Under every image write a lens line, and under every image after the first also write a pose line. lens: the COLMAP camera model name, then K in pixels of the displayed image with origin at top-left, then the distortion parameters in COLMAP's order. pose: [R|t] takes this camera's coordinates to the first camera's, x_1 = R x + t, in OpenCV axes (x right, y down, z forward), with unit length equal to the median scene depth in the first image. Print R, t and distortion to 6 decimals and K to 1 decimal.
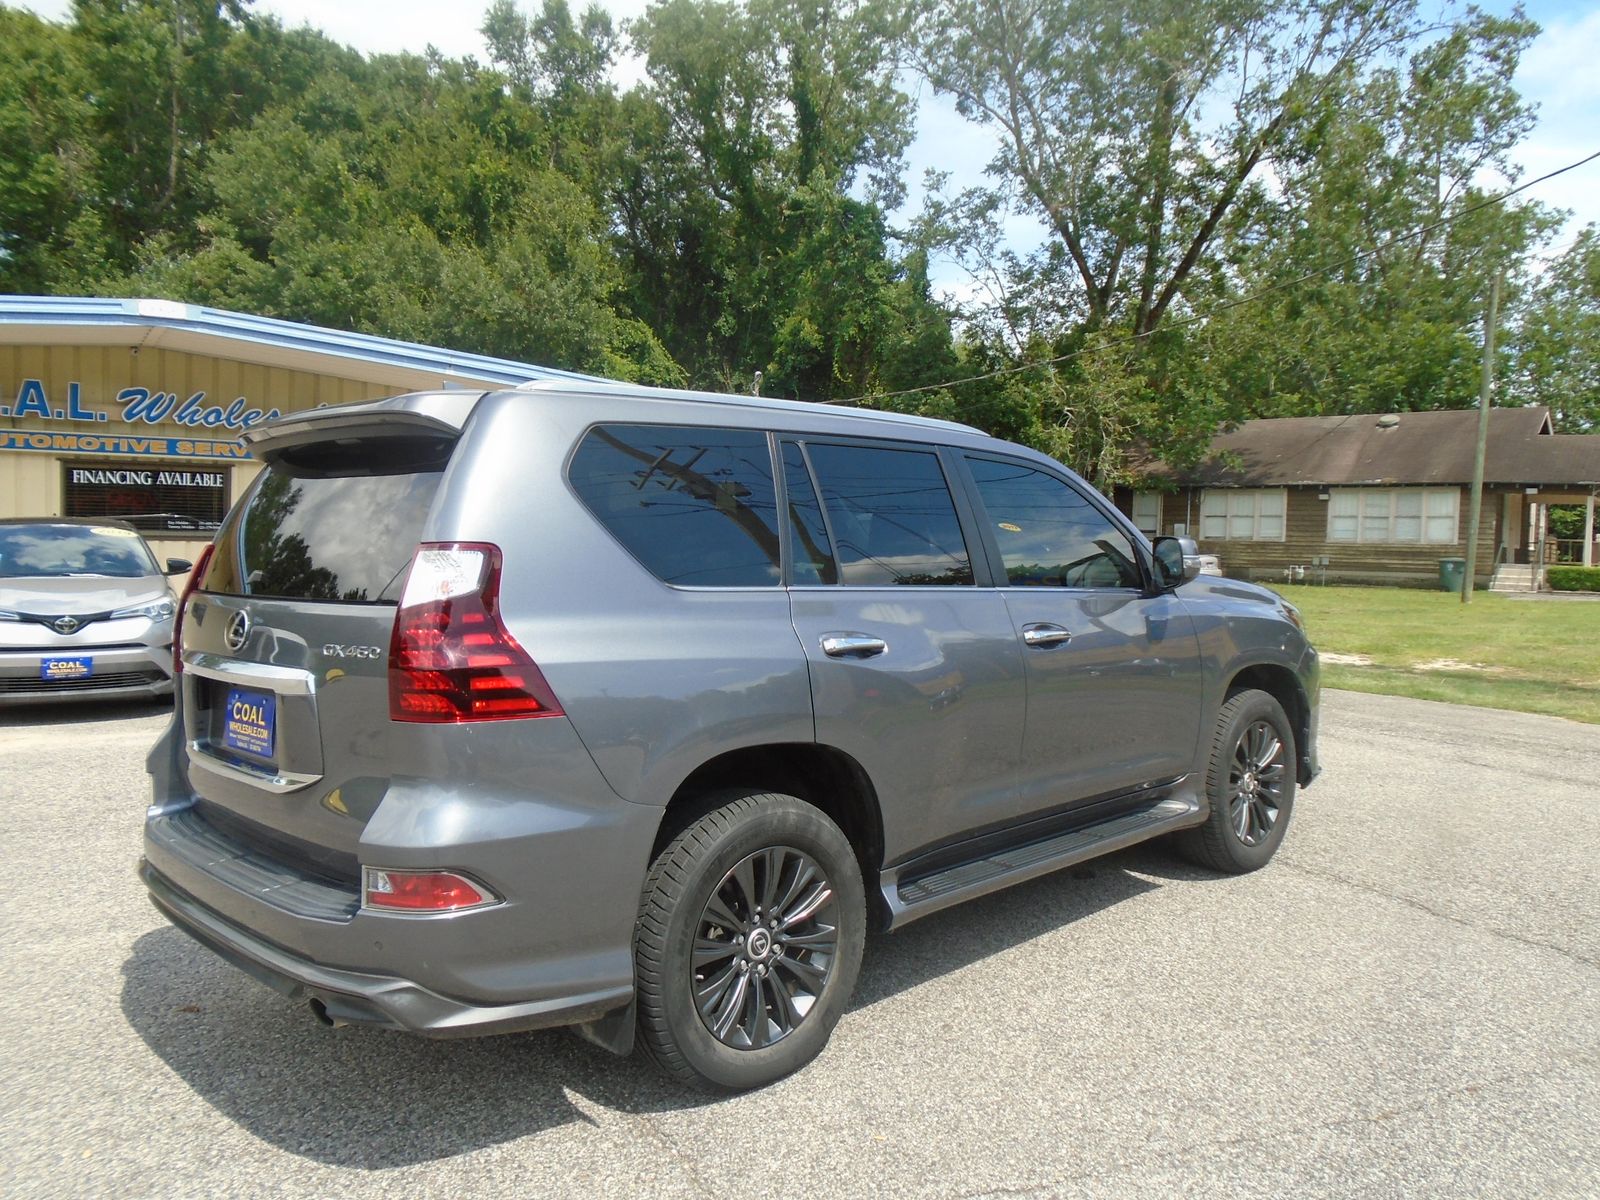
lens RADIAL K [[1235.7, 0, 801.2], [0, 1235.7, 600.3], [0, 0, 1]] dist [-0.015864, 0.006217]
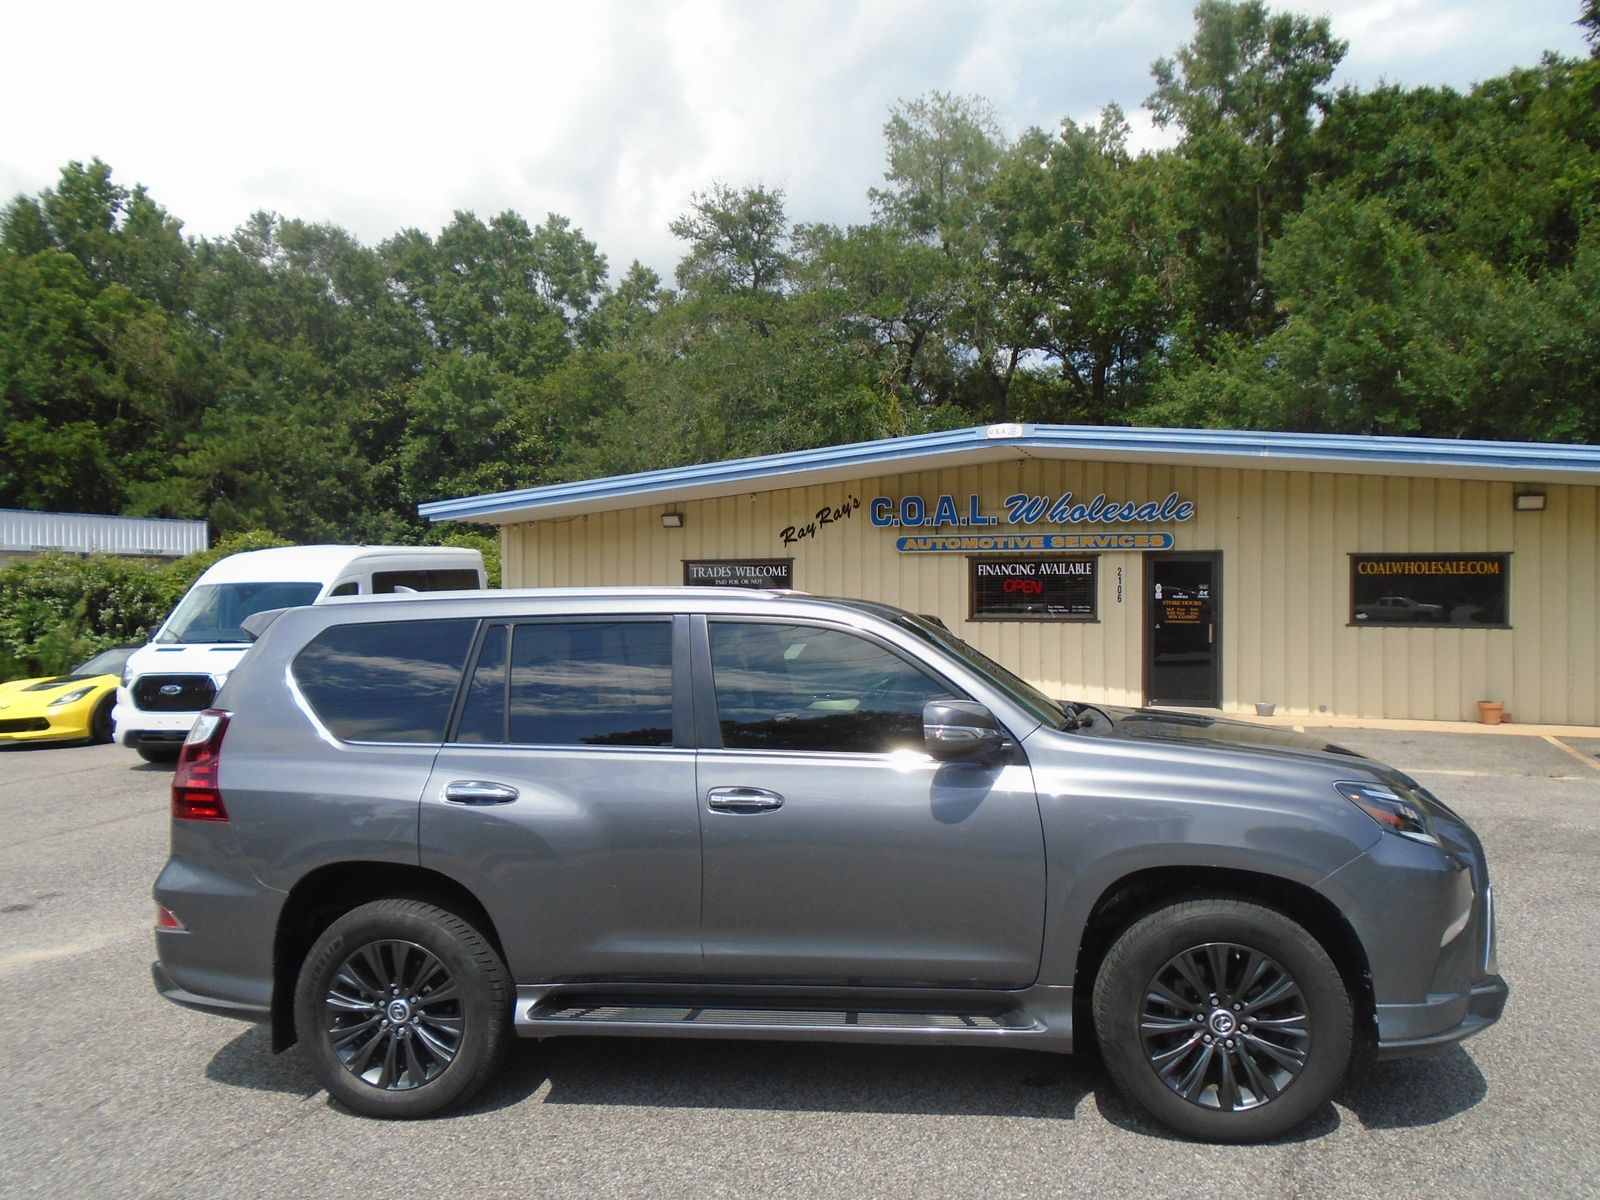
lens RADIAL K [[1235.7, 0, 797.3], [0, 1235.7, 591.4], [0, 0, 1]] dist [-0.015864, 0.006217]
pose [[0.606138, -0.018256, -0.795150, 0.105043], [-0.021259, 0.999007, -0.039143, -0.010557], [0.795075, 0.040630, 0.605148, 0.042524]]
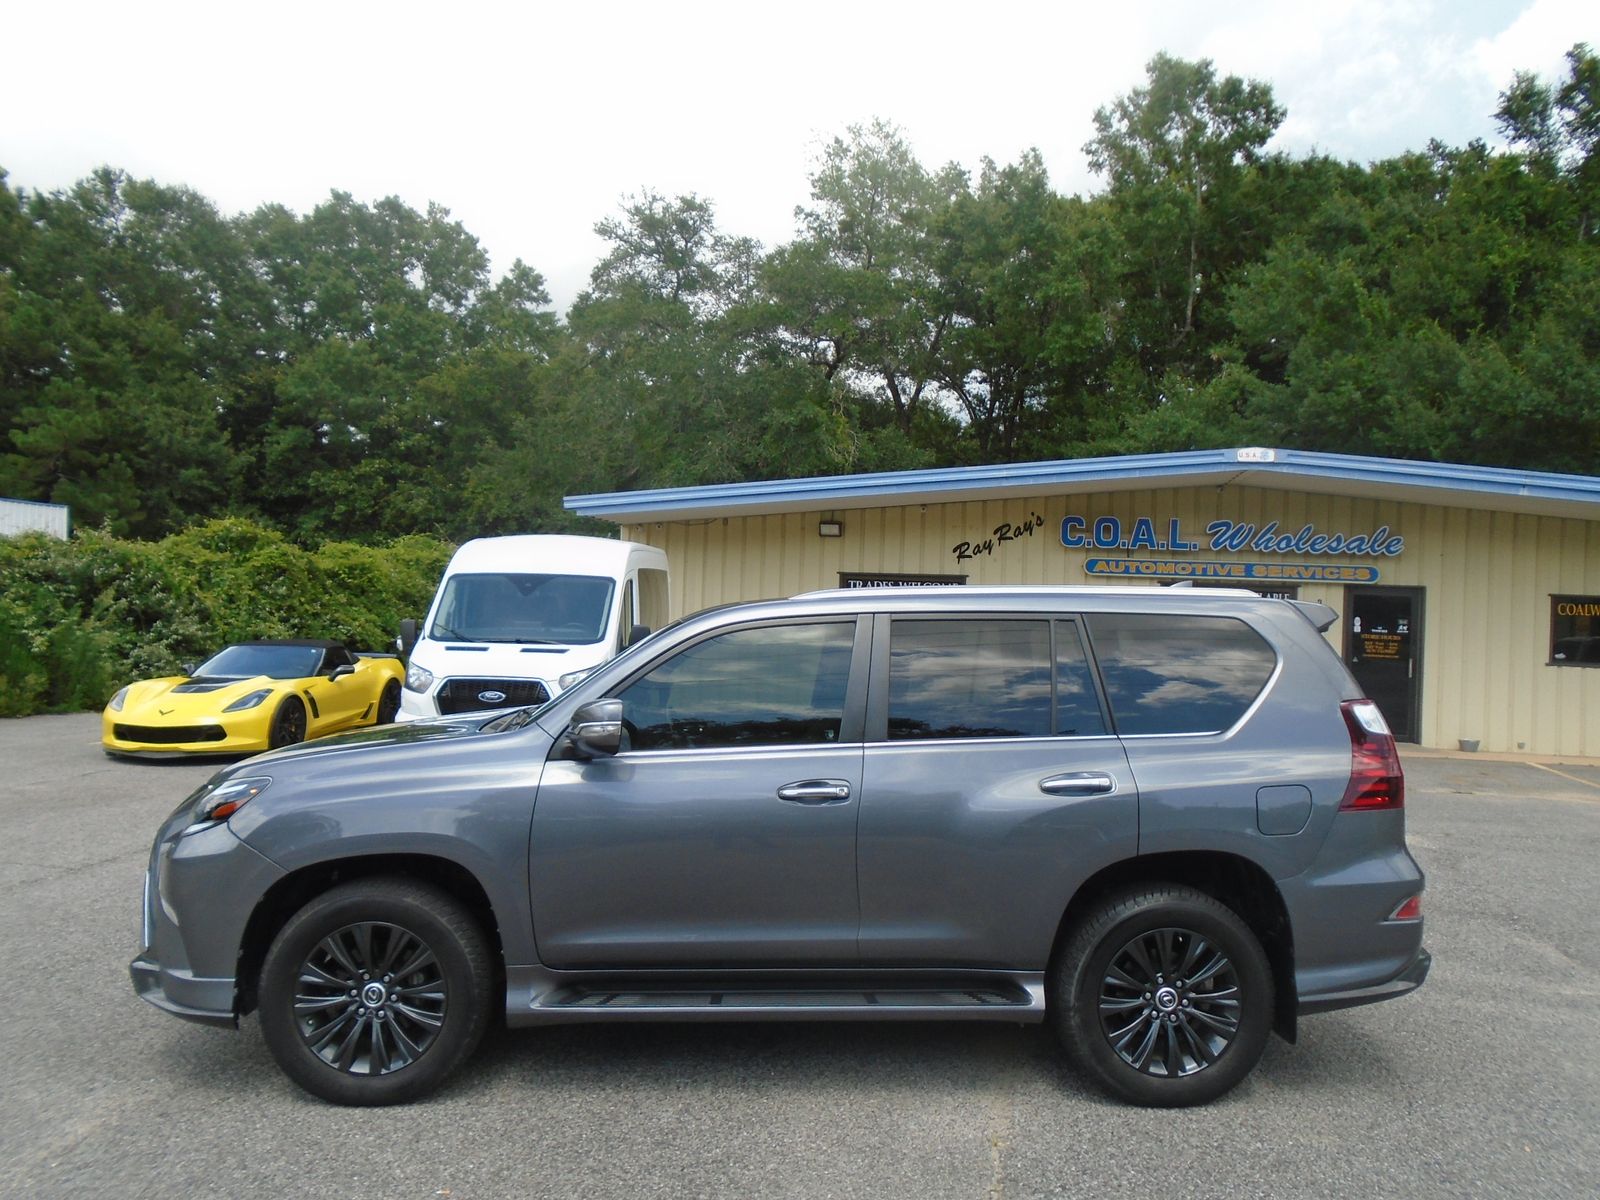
lens RADIAL K [[1235.7, 0, 795.5], [0, 1235.7, 593.0], [0, 0, 1]] dist [-0.015864, 0.006217]
pose [[0.735840, -0.003670, -0.677145, -0.017683], [-0.052420, 0.996676, -0.062366, -0.003744], [0.675123, 0.081388, 0.733202, -0.047593]]
